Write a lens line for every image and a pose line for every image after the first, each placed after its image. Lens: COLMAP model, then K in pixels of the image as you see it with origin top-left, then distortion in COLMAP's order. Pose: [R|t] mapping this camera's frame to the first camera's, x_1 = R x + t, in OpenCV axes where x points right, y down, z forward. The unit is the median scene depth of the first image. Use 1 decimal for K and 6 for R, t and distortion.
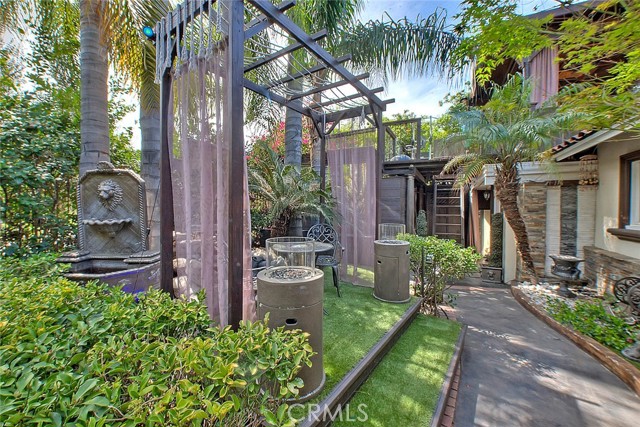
lens RADIAL K [[261.5, 0, 320.3], [0, 261.5, 204.4], [0, 0, 1]] dist [-0.003954, -0.000565]
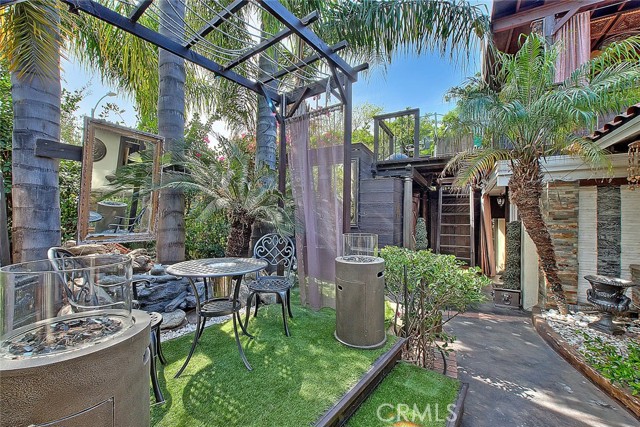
lens RADIAL K [[264.4, 0, 321.0], [0, 264.4, 211.1], [0, 0, 1]] dist [-0.001770, -0.000209]
pose [[0.999331, 0.001027, -0.036548, 0.128412], [-0.001558, 0.999893, -0.014512, 0.016057], [0.036529, 0.014559, 0.999227, 0.184422]]
